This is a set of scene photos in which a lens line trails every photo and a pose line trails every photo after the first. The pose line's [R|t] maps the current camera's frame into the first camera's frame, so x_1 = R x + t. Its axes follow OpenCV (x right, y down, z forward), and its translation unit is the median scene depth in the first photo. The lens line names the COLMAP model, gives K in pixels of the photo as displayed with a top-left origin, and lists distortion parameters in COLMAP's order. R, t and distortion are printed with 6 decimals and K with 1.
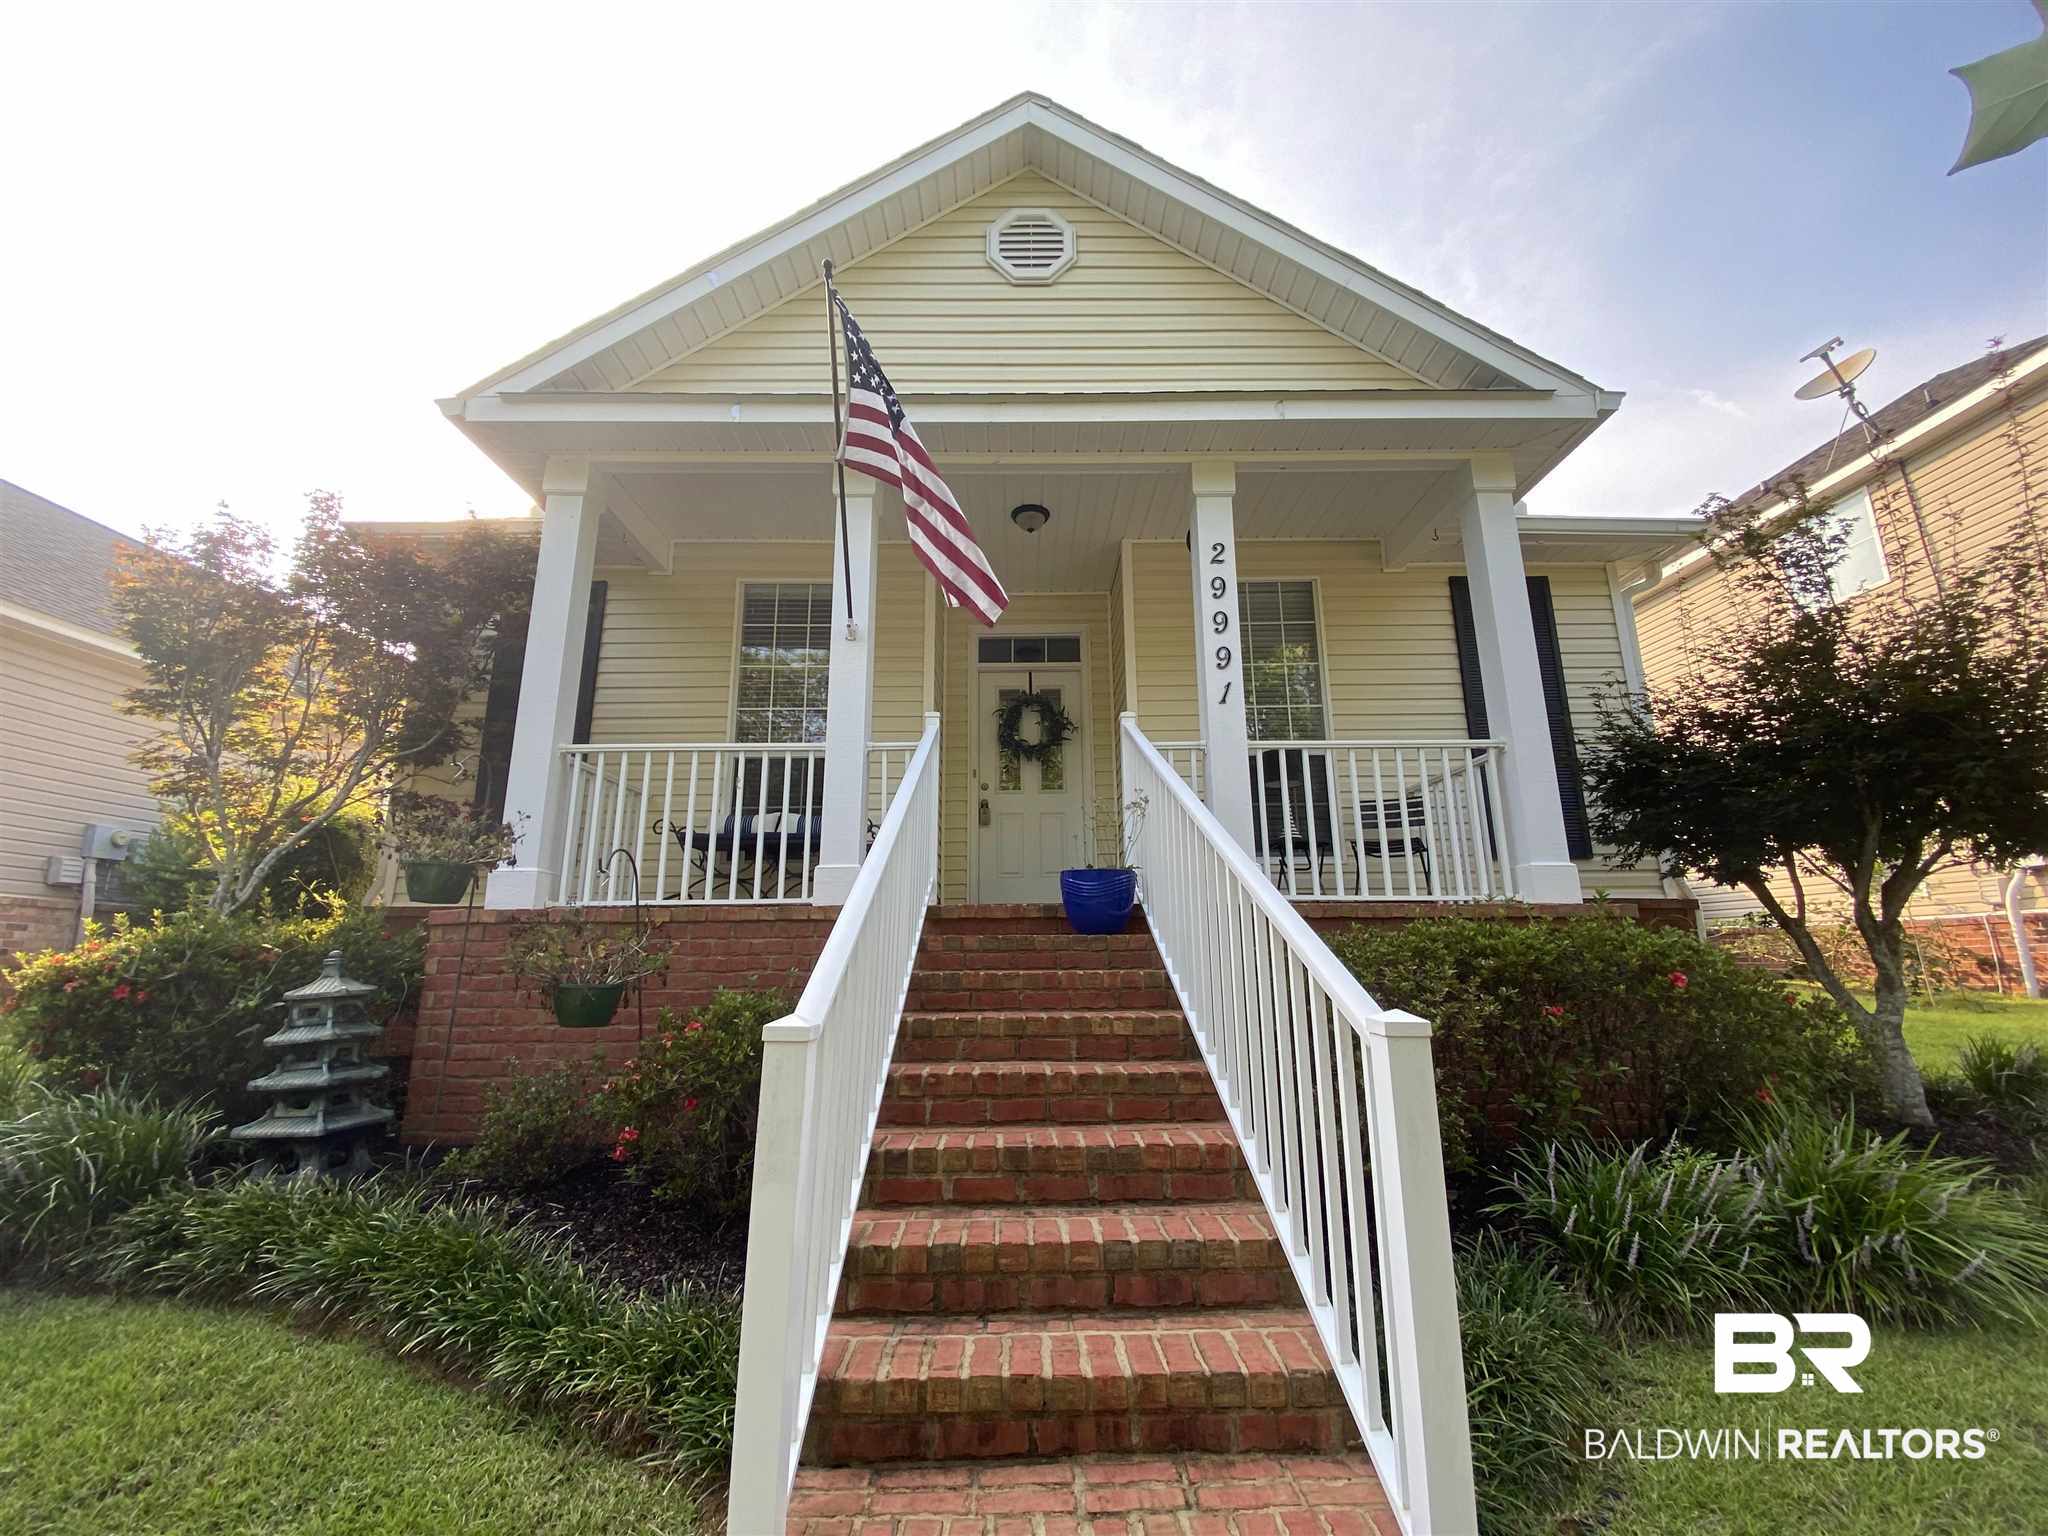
lens RADIAL K [[834.7, 0, 1013.1], [0, 834.7, 761.7], [0, 0, 1]] dist [0.004127, -0.002896]
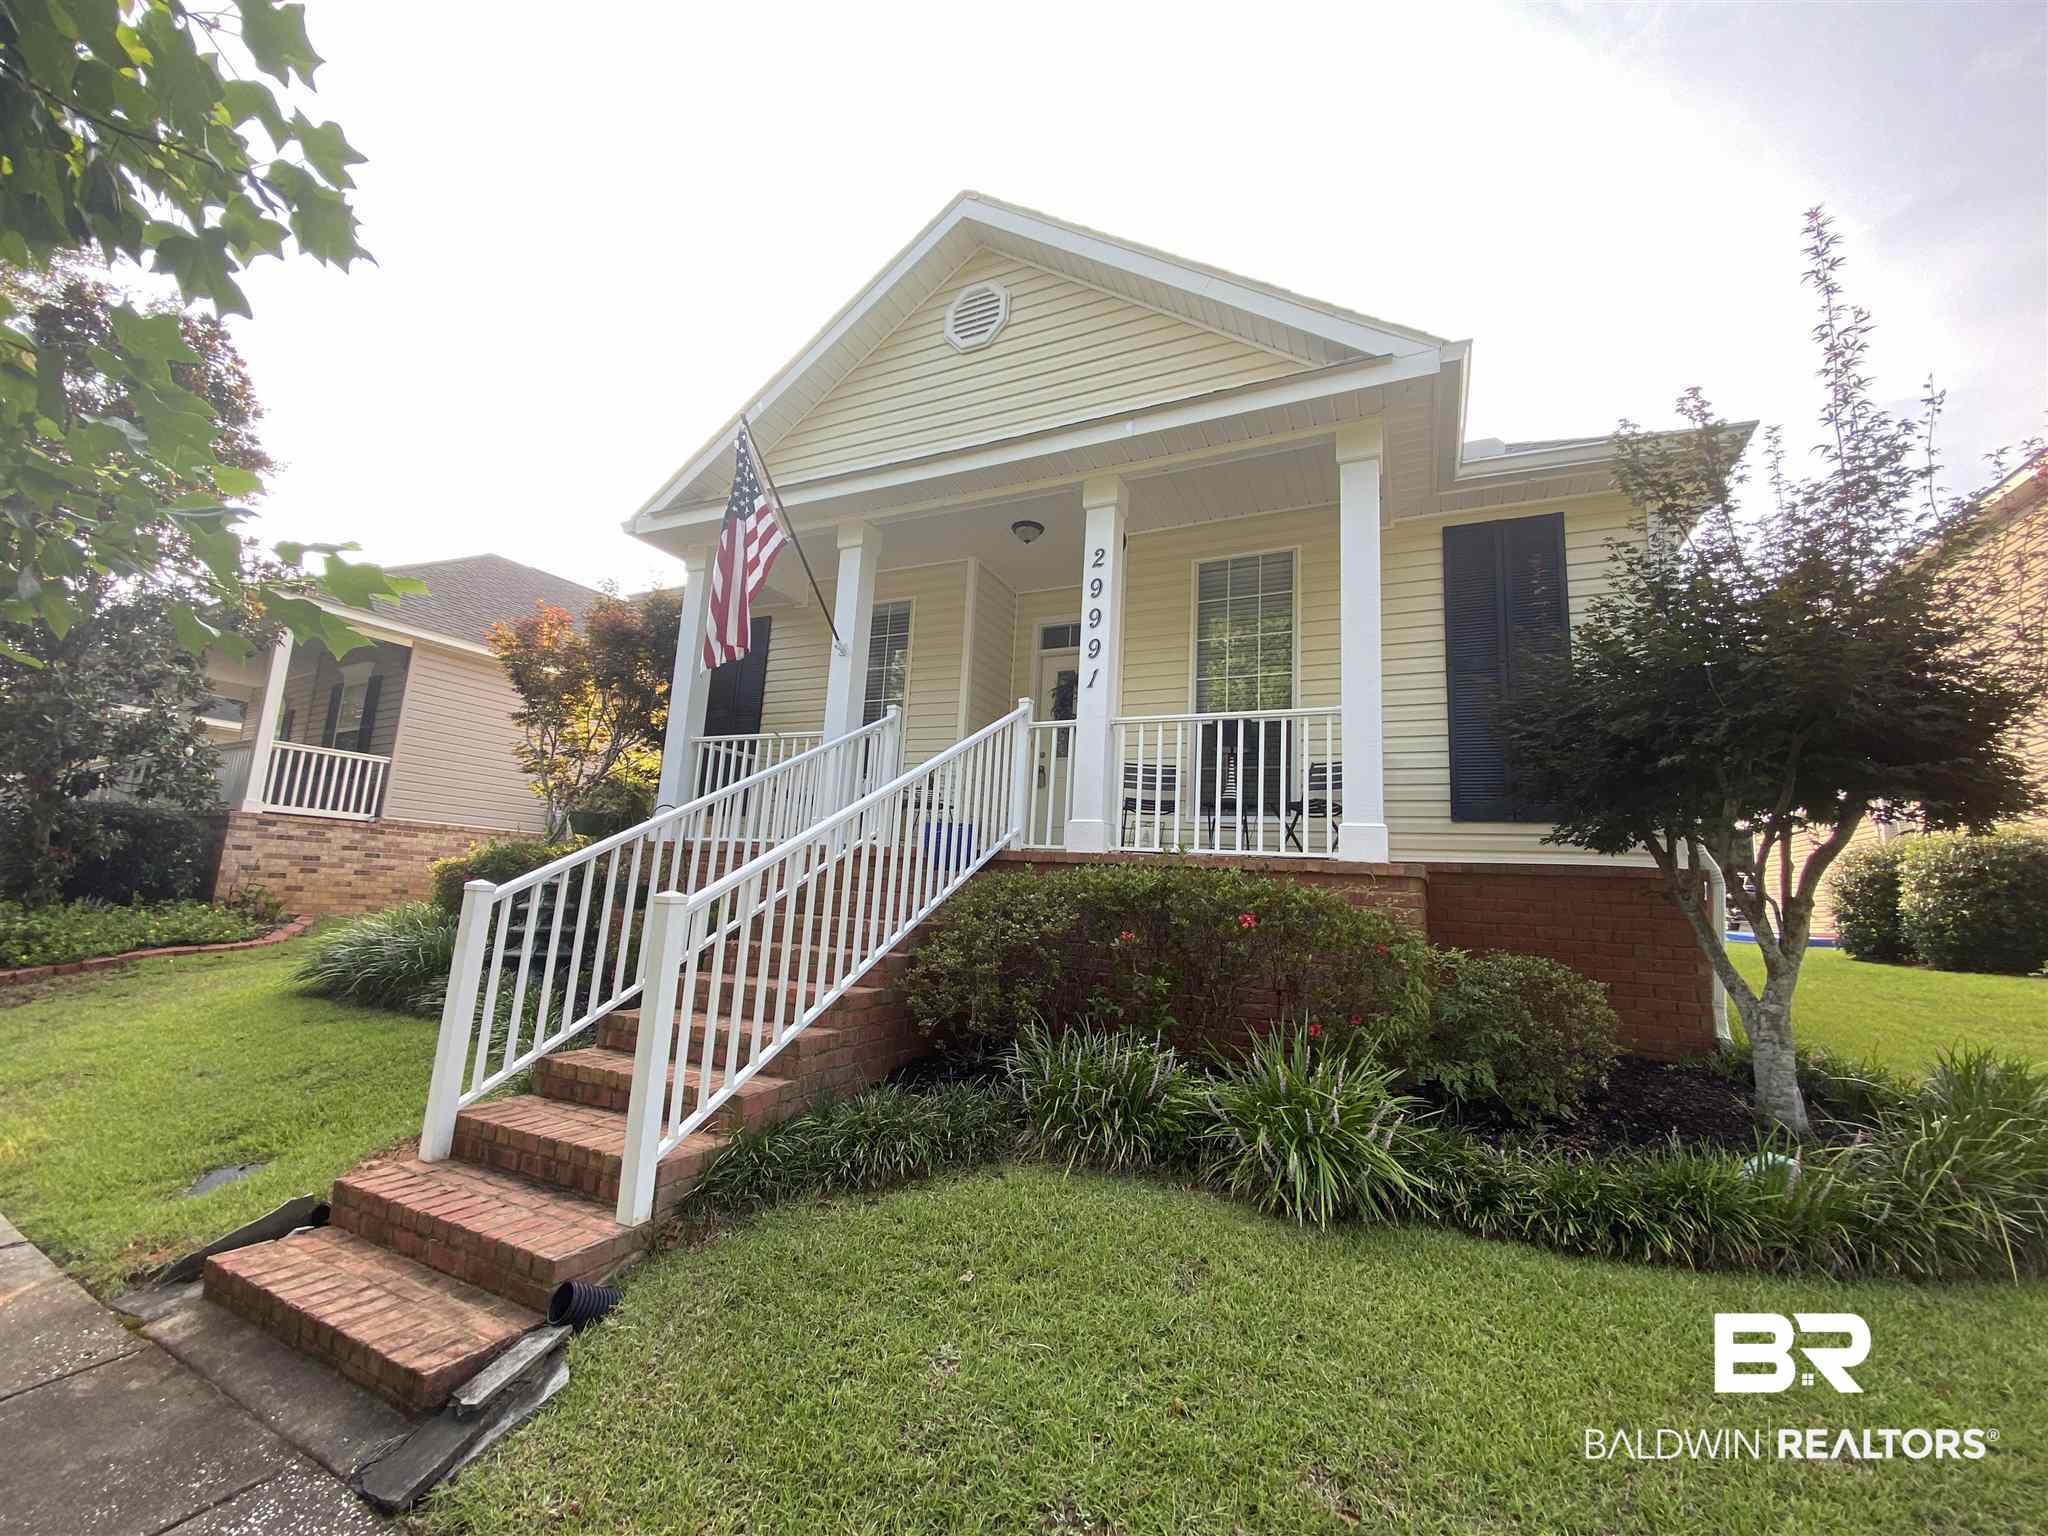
lens RADIAL K [[834.7, 0, 1030.3], [0, 834.7, 766.8], [0, 0, 1]] dist [0.004127, -0.002896]
pose [[0.898198, -0.012343, -0.439419, 0.592749], [0.037682, 0.998088, 0.048989, -0.015014], [0.437974, -0.060560, 0.896946, -0.099487]]
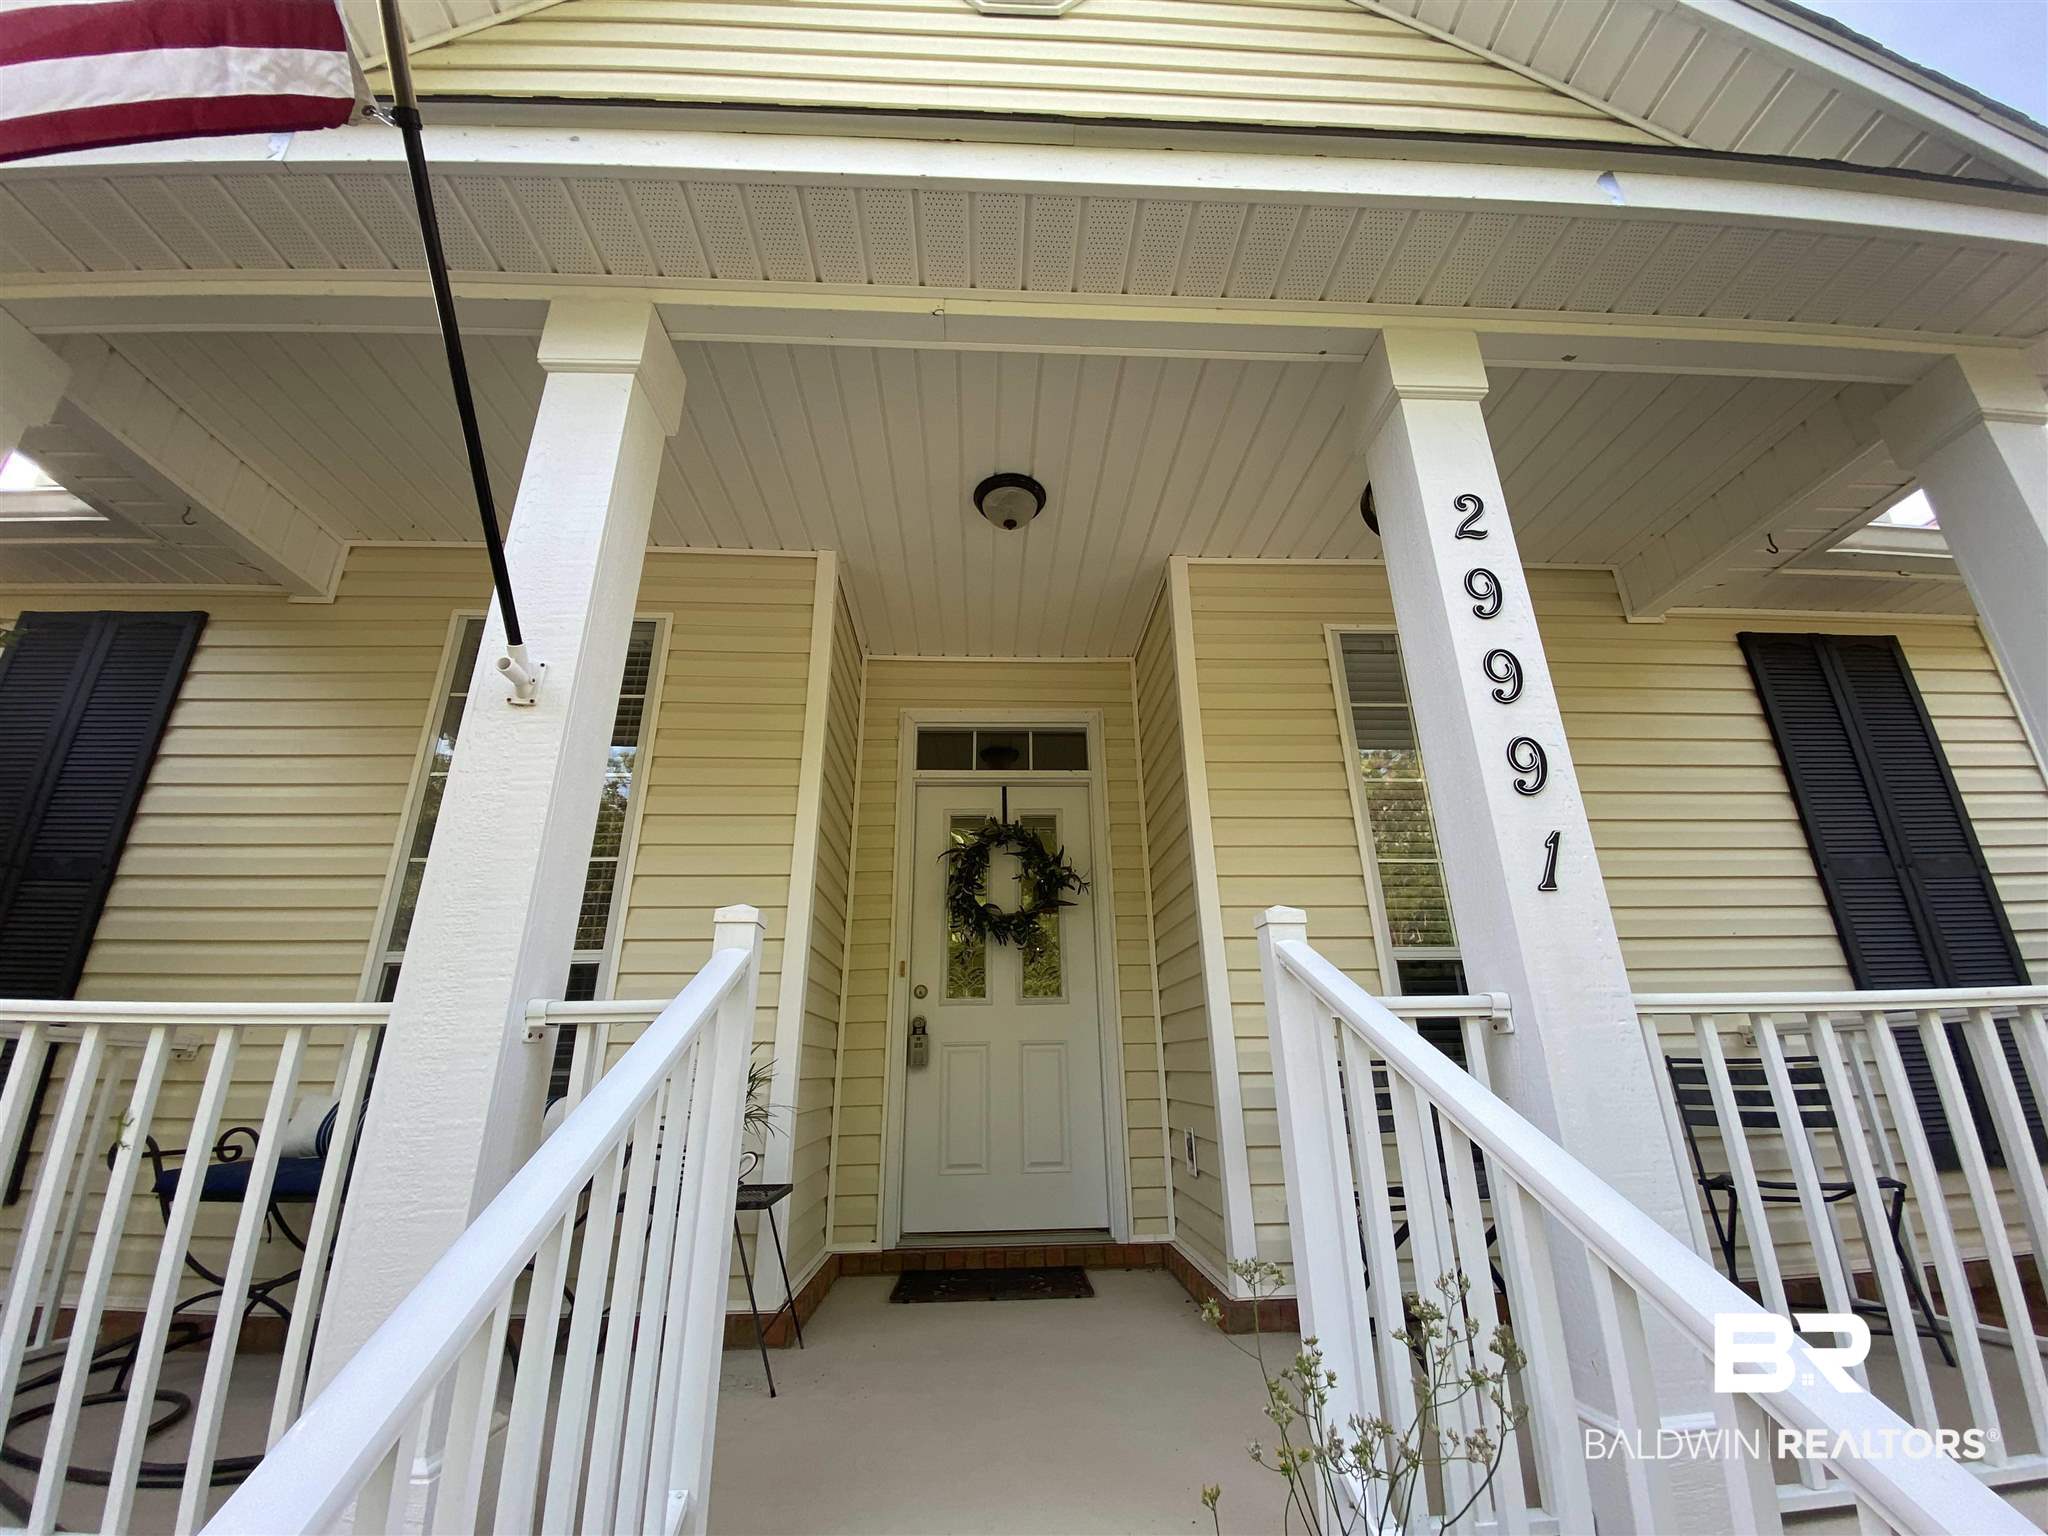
lens RADIAL K [[834.7, 0, 1023.6], [0, 834.7, 775.1], [0, 0, 1]] dist [0.004127, -0.002896]
pose [[0.998603, 0.013555, 0.051075, 0.005078], [-0.007827, 0.993821, -0.110720, -0.066283], [-0.052261, 0.110166, 0.992538, 0.544215]]
